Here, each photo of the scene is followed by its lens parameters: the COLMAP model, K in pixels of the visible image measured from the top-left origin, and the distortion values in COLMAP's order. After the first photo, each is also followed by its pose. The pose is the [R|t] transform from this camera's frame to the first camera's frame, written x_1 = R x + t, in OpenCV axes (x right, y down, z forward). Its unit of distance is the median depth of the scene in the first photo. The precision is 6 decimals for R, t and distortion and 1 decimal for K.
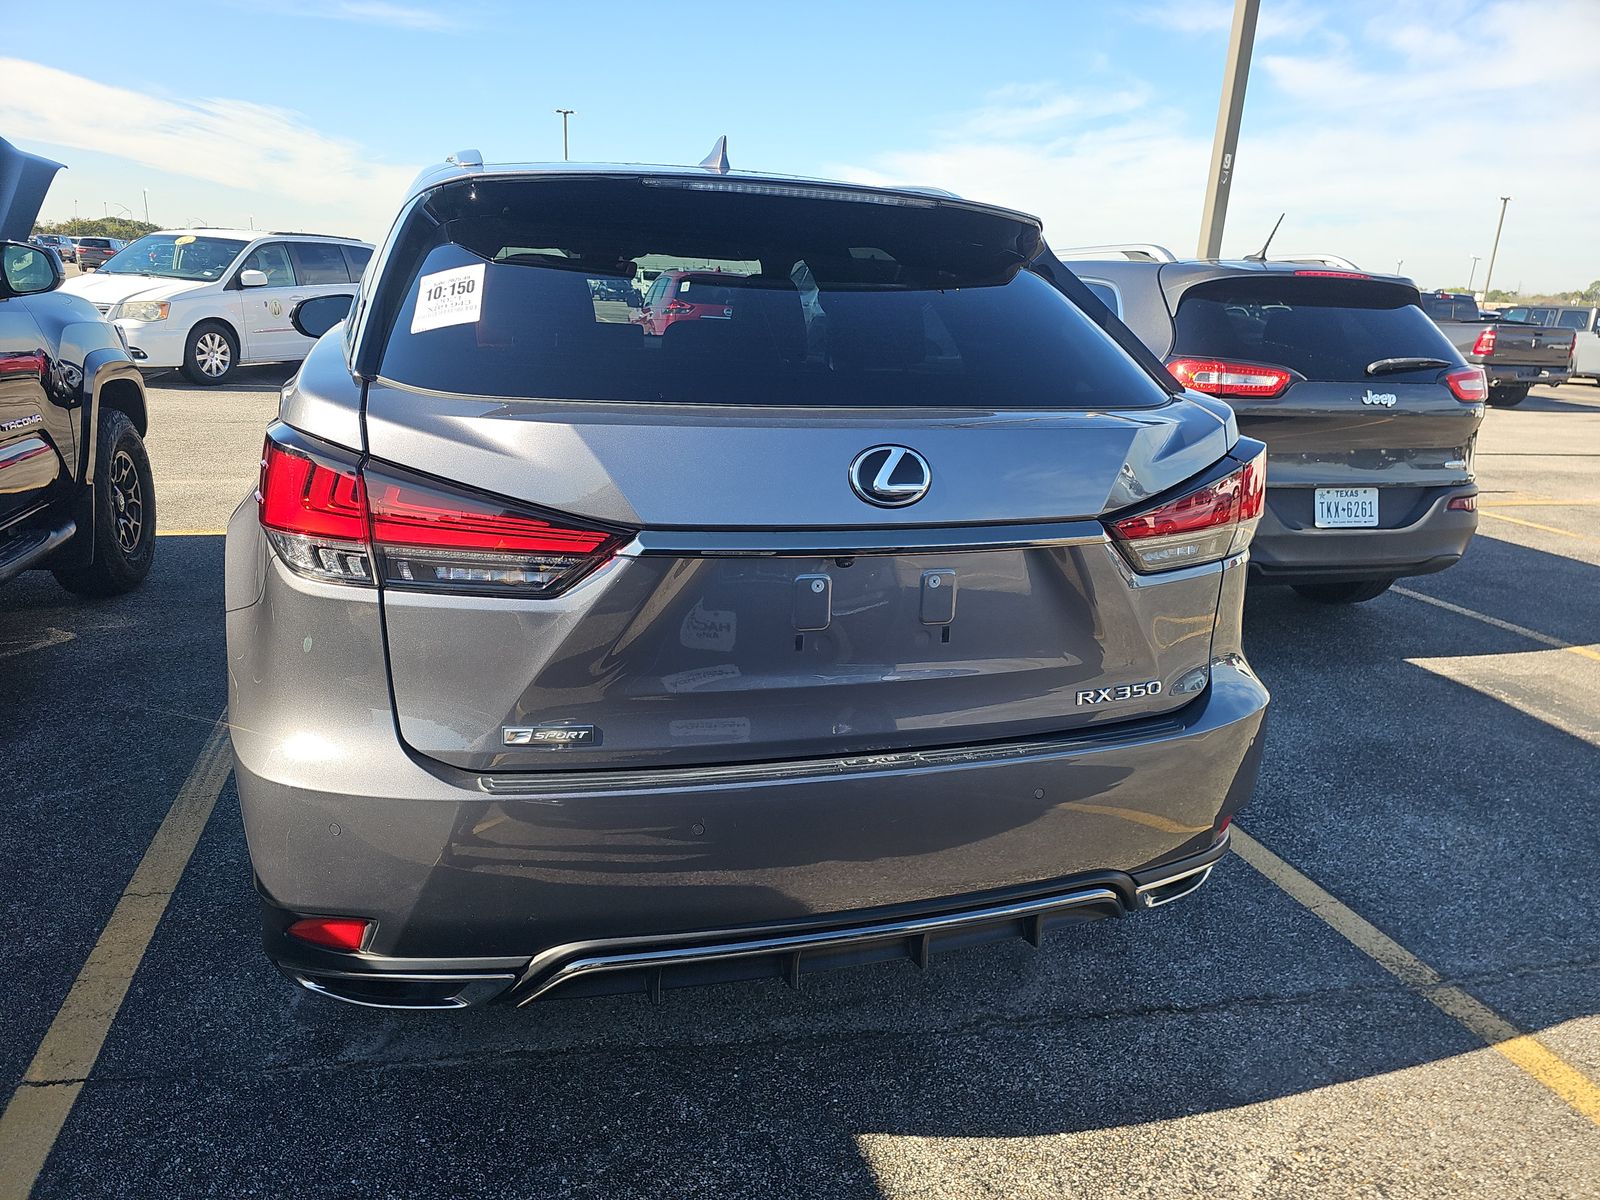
lens RADIAL K [[1084.3, 0, 800.0], [0, 1084.3, 600.0], [0, 0, 1]] dist [0.031032, -0.026641]
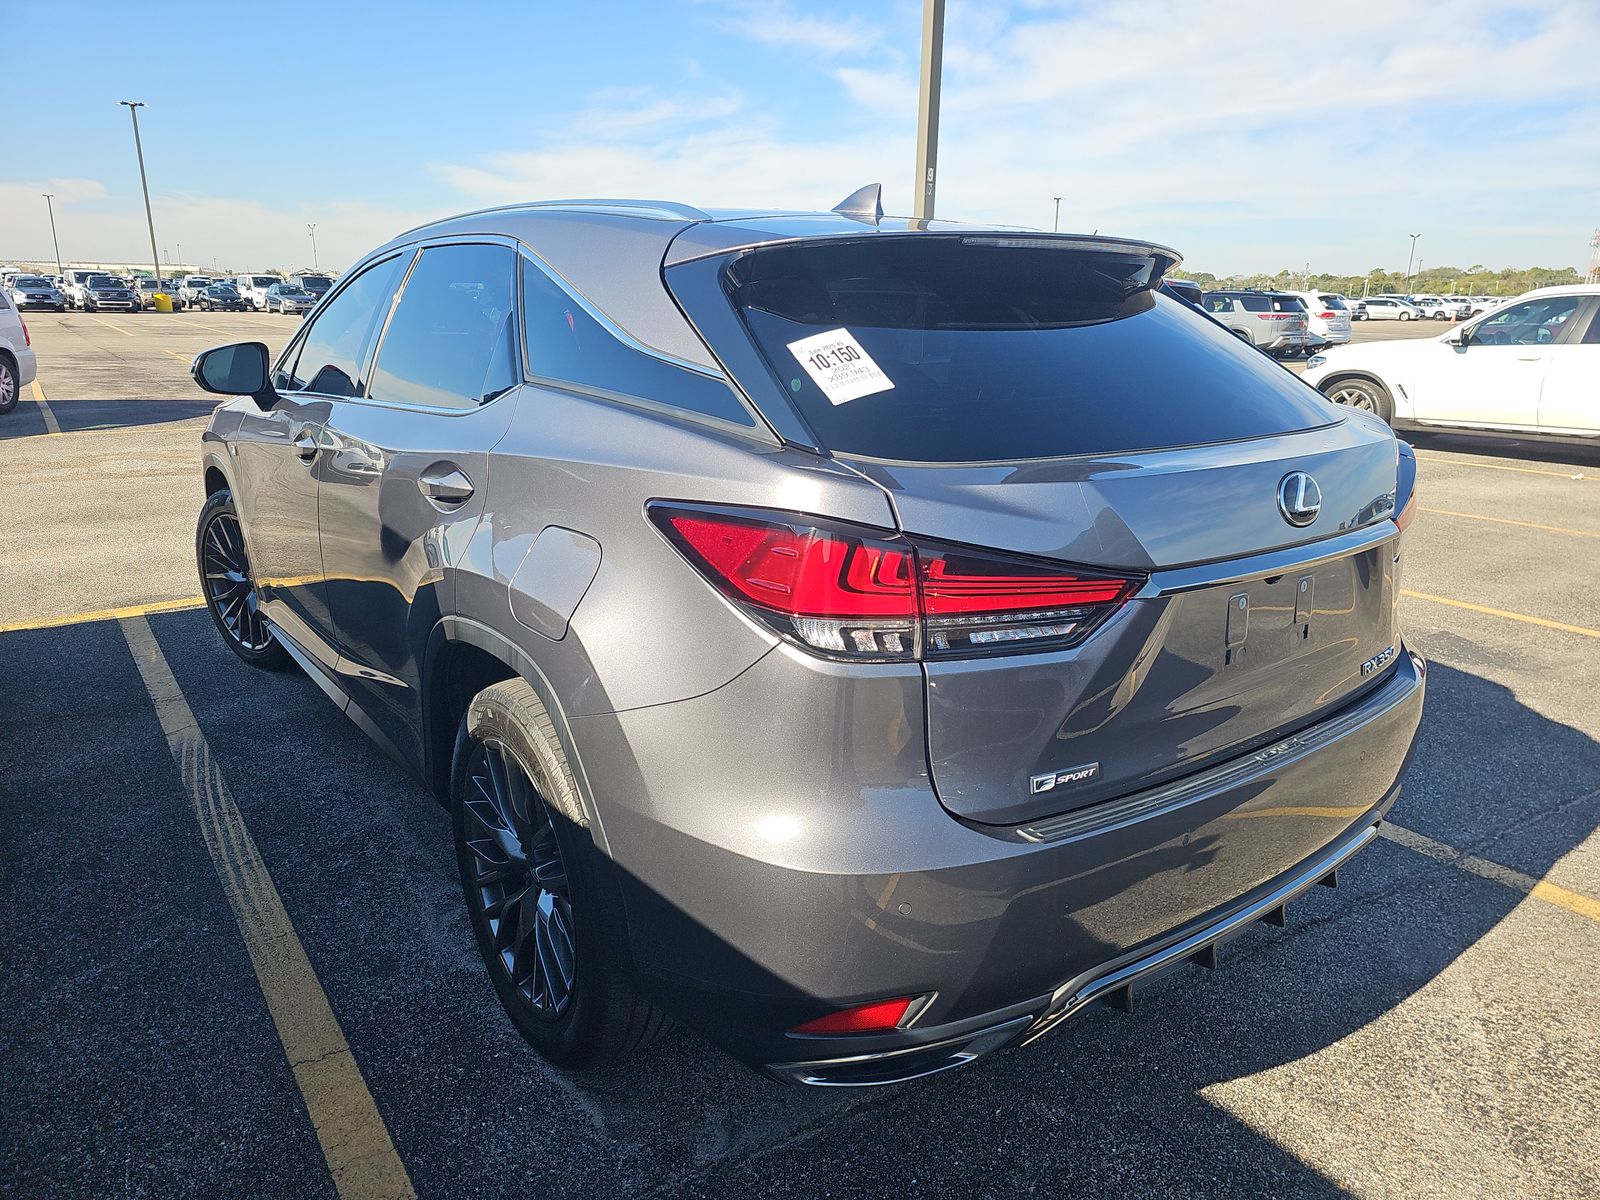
lens RADIAL K [[1081.7, 0, 800.7], [0, 1081.7, 589.7], [0, 0, 1]] dist [0.030823, -0.024388]
pose [[0.937907, -0.123609, 0.324117, -0.585087], [0.125743, 0.991958, 0.014439, -0.076177], [-0.323296, 0.027213, 0.945907, 0.066164]]
